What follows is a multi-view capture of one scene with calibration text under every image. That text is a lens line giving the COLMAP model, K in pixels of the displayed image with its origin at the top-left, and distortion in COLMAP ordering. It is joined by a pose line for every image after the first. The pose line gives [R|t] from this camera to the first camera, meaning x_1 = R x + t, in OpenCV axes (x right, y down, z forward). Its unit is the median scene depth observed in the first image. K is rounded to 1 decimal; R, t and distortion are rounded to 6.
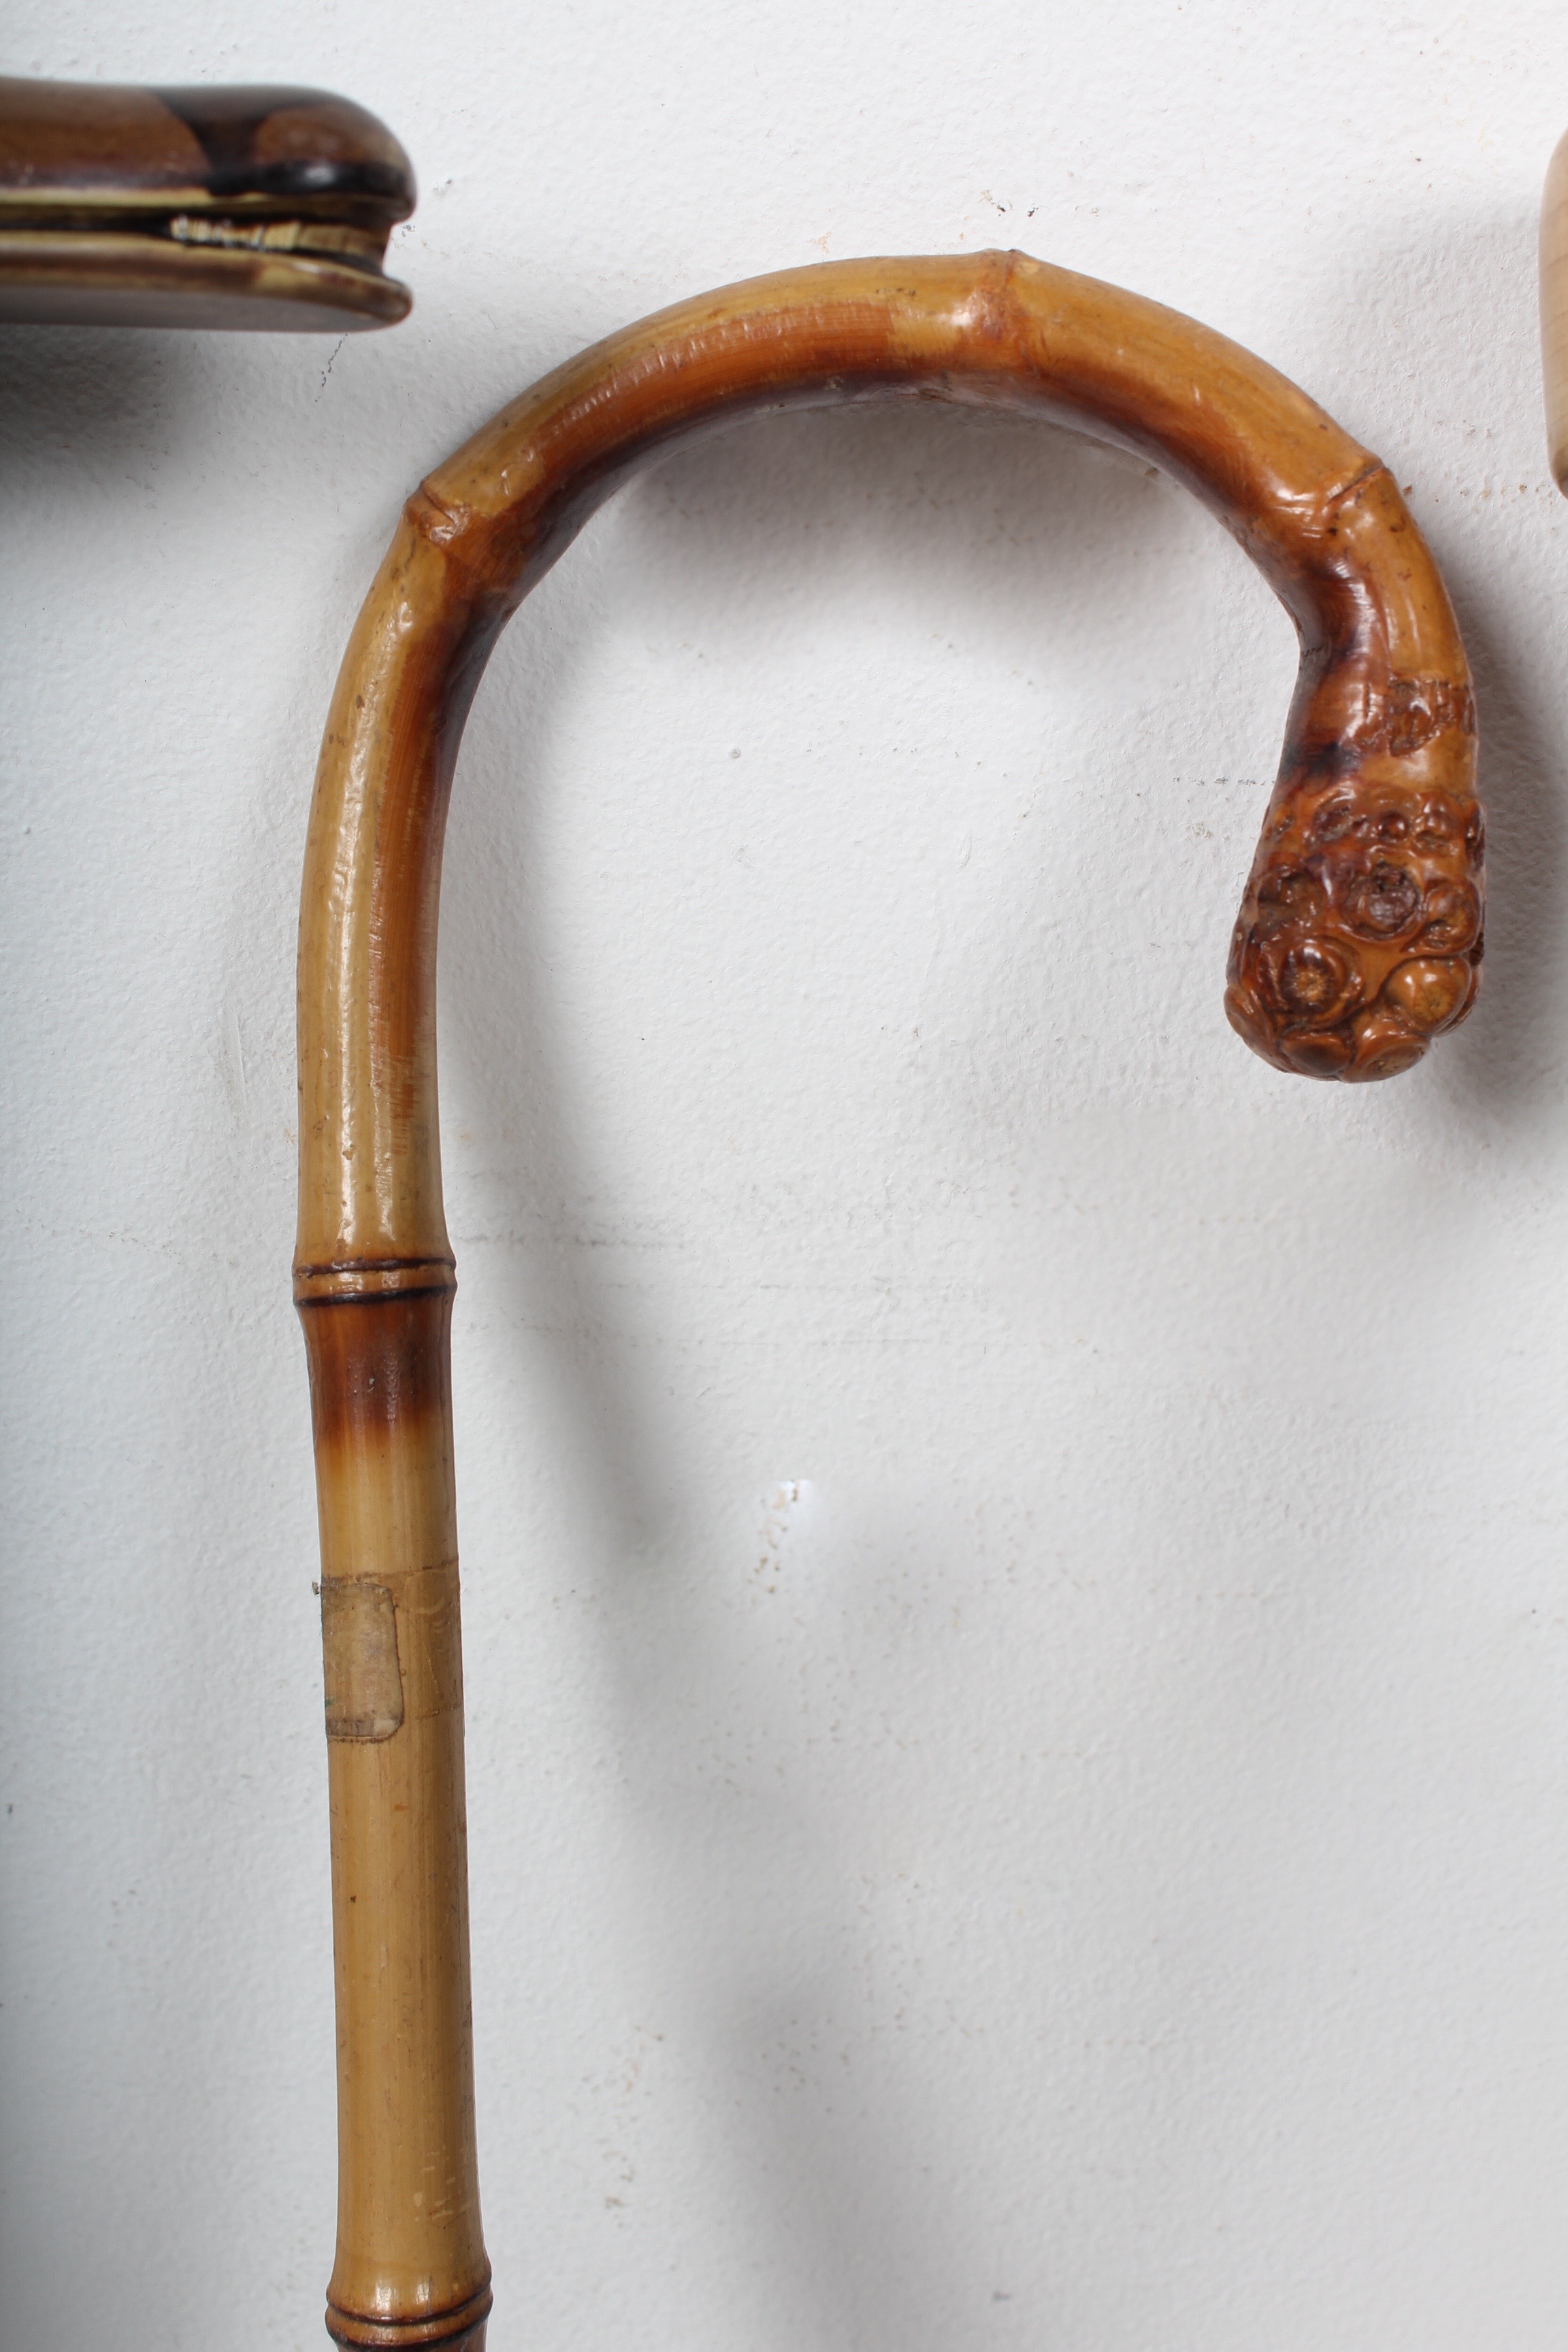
lens RADIAL K [[2978.3, 0, 784.0], [0, 2978.3, 1176.0], [0, 0, 1]] dist [-0.045831, -0.029701]
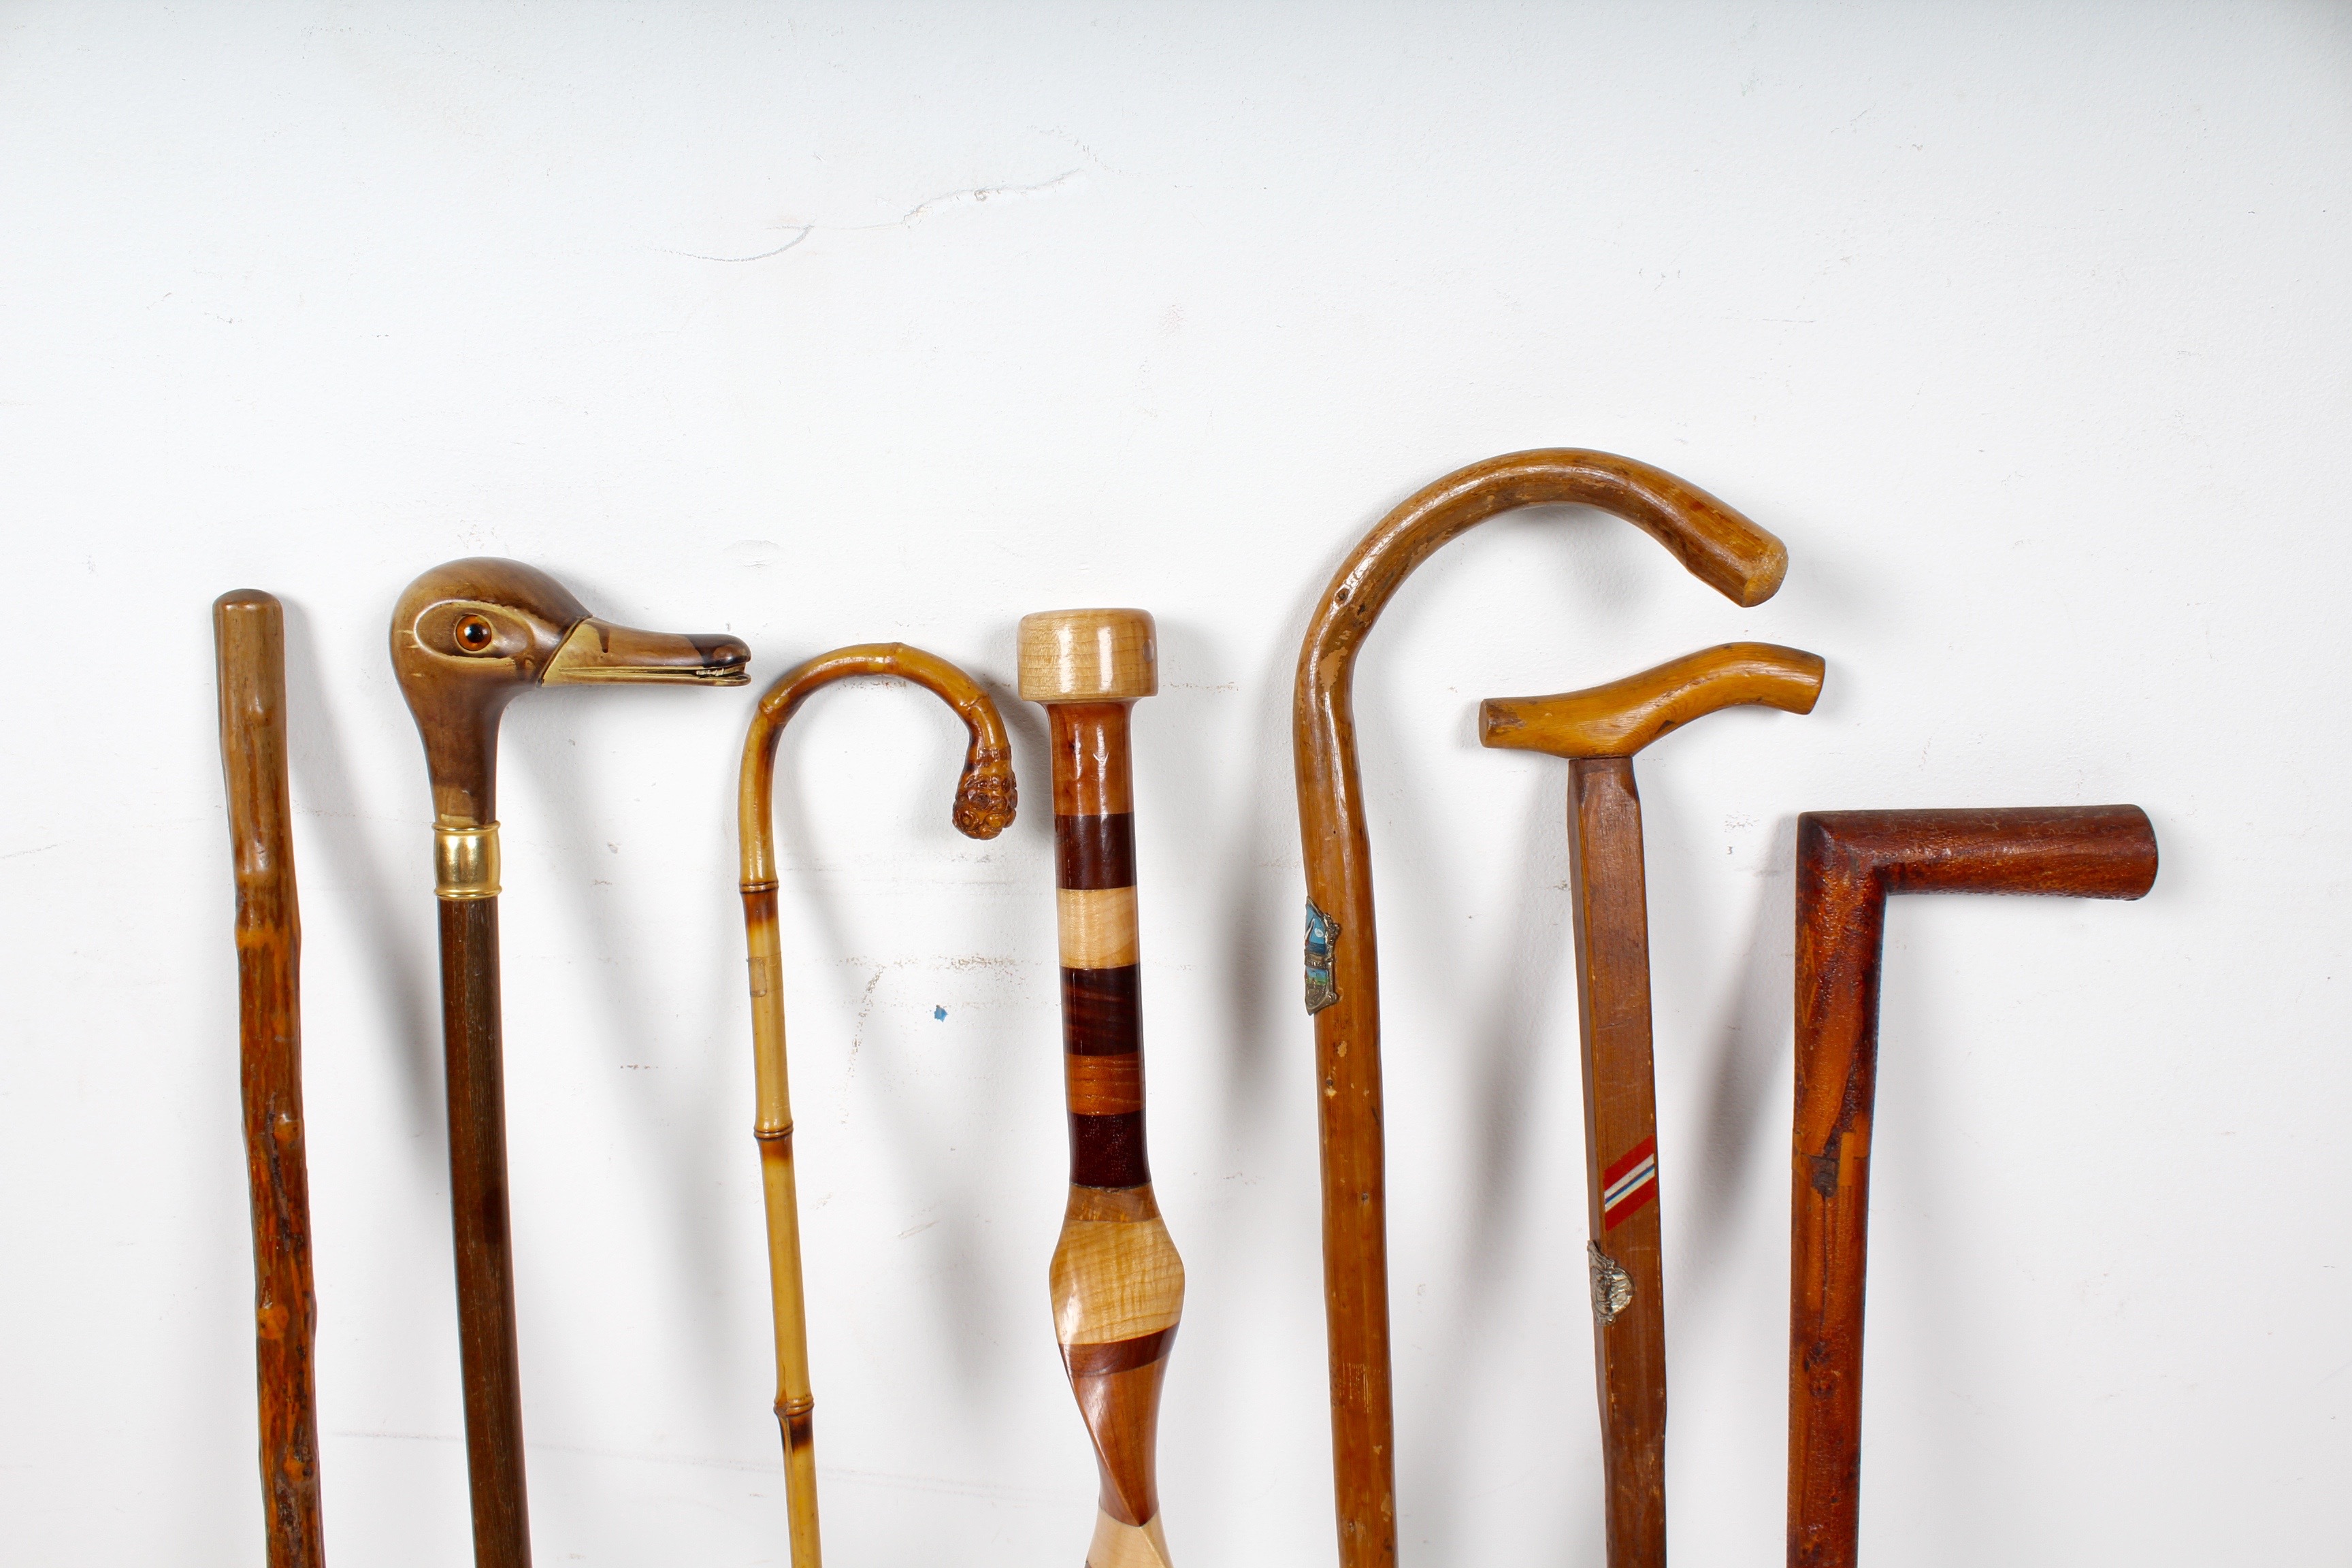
lens RADIAL K [[2046.6, 0, 1134.7], [0, 2046.6, 741.3], [0, 0, 1]] dist [-0.174112, 0.155402]
pose [[0.999209, -0.016909, -0.036005, 0.496742], [0.018903, 0.998265, 0.055768, -0.318390], [0.035000, -0.056404, 0.997794, -1.813218]]
